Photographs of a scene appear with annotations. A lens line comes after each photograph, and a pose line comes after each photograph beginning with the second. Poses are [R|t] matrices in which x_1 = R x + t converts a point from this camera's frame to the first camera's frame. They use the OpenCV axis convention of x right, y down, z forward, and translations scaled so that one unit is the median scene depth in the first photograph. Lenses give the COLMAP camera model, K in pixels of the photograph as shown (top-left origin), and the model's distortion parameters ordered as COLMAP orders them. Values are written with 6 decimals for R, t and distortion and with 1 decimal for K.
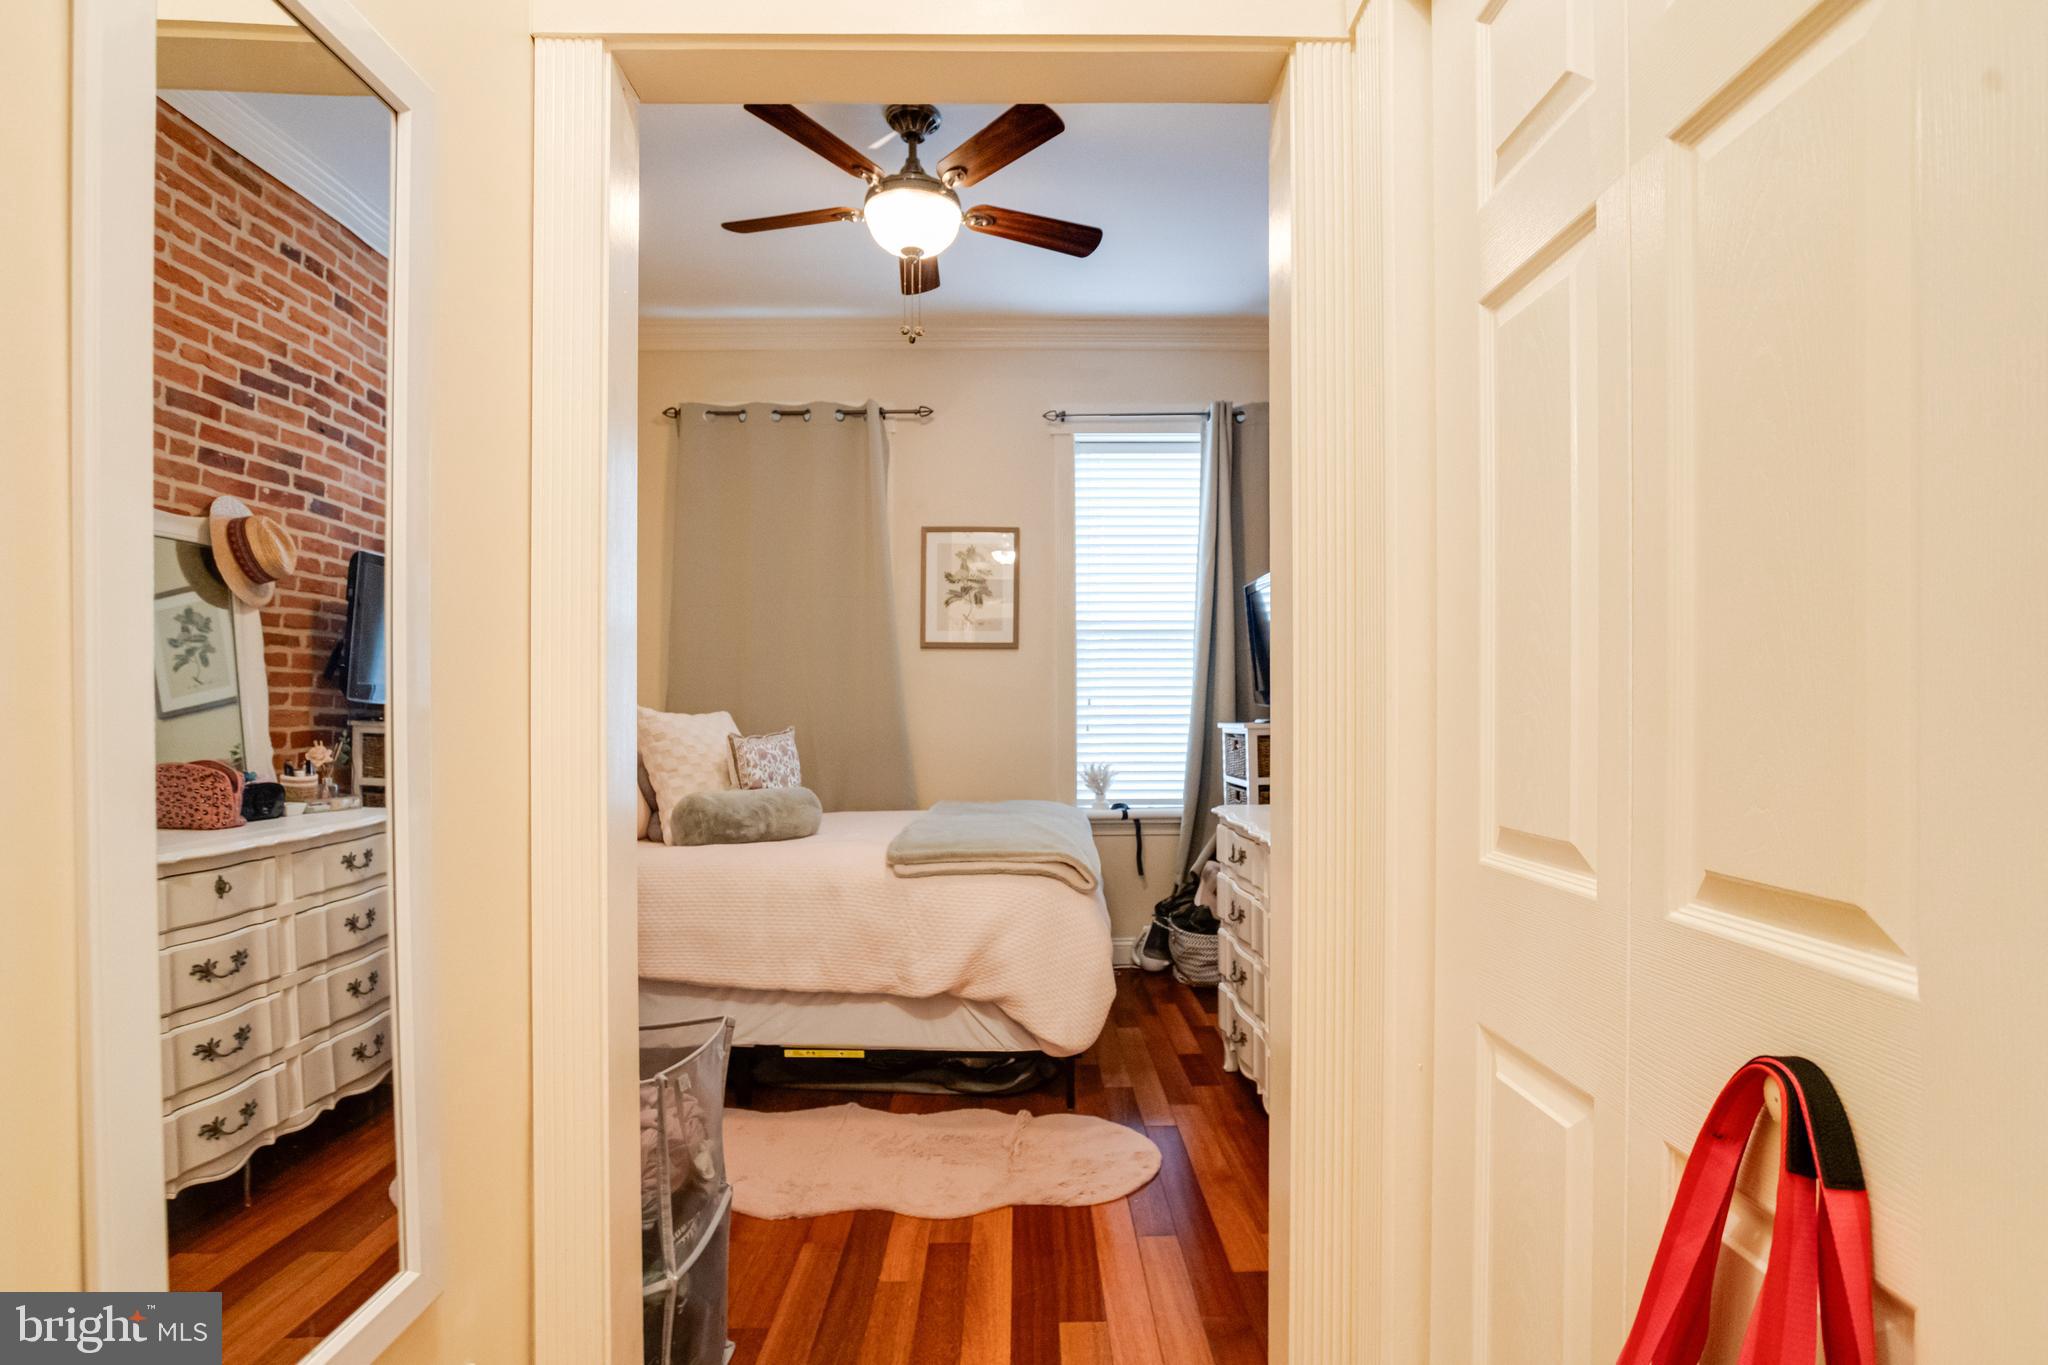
lens RADIAL K [[1033.4, 0, 1048.8], [0, 1033.4, 734.2], [0, 0, 1]] dist [-0.037968, 0.023984]
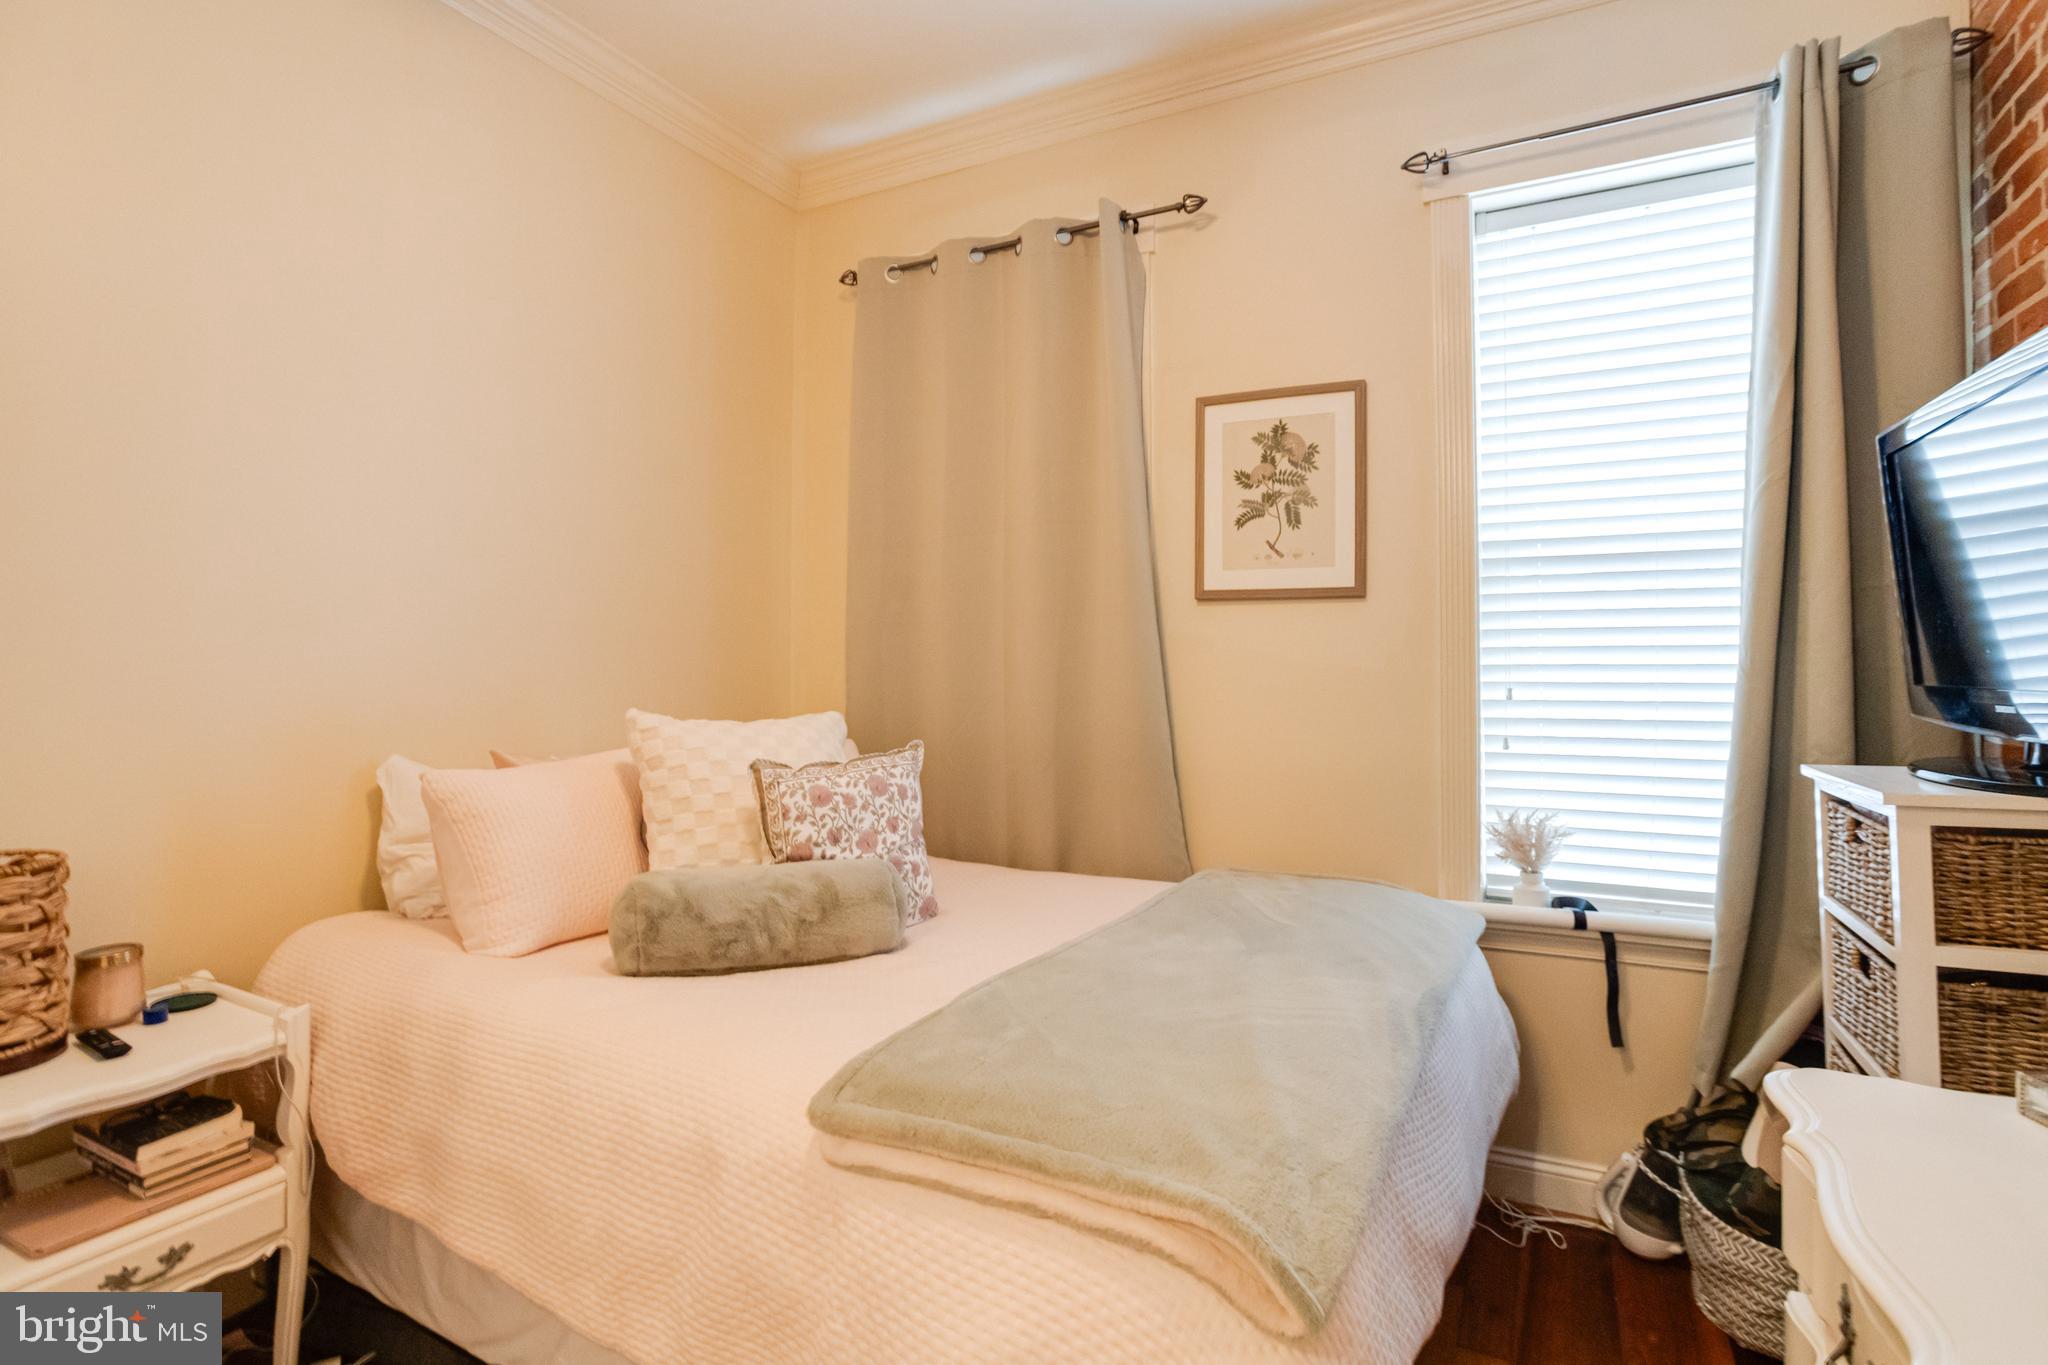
lens RADIAL K [[1022.2, 0, 1033.3], [0, 1022.2, 656.2], [0, 0, 1]] dist [-0.037850, 0.019582]
pose [[0.874696, -0.002380, -0.484666, 0.082278], [-0.010530, 0.999659, -0.023914, -0.037590], [0.484557, 0.026021, 0.874372, 0.453776]]
